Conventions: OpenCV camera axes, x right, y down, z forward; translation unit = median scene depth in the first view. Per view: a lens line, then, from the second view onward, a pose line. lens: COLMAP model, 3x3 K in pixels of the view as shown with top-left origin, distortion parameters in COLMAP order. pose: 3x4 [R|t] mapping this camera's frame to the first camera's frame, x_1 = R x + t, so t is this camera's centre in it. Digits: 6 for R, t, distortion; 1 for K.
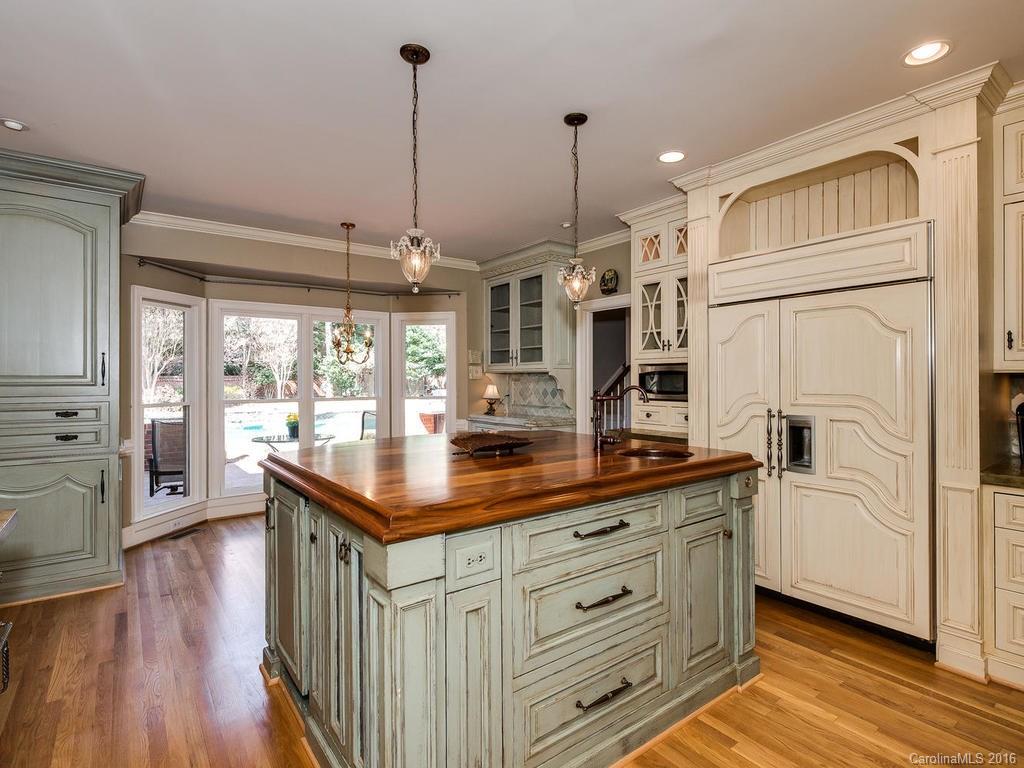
lens RADIAL K [[523.4, 0, 509.7], [0, 523.4, 381.0], [0, 0, 1]] dist [0.030229, 0.000244]
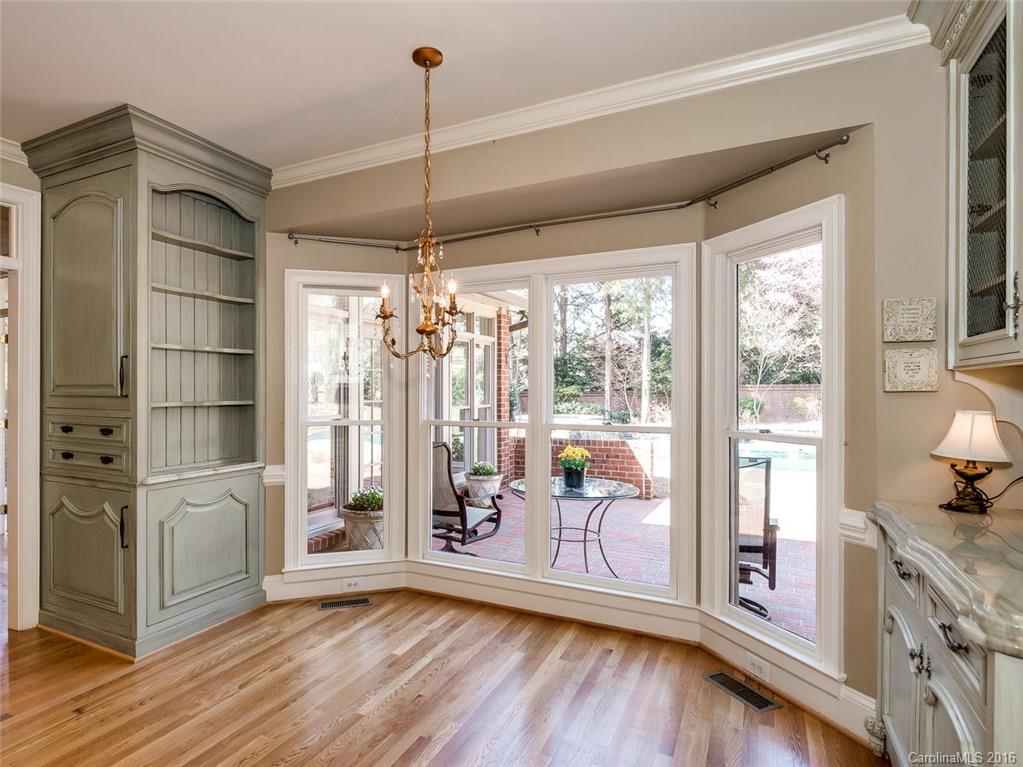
lens RADIAL K [[539.2, 0, 509.0], [0, 539.2, 392.5], [0, 0, 1]] dist [-0.008160, -0.001161]
pose [[0.470552, 0.006435, -0.882349, 0.105850], [-0.005512, 0.999975, 0.004354, -0.002681], [0.882355, 0.002815, 0.470576, 0.644748]]
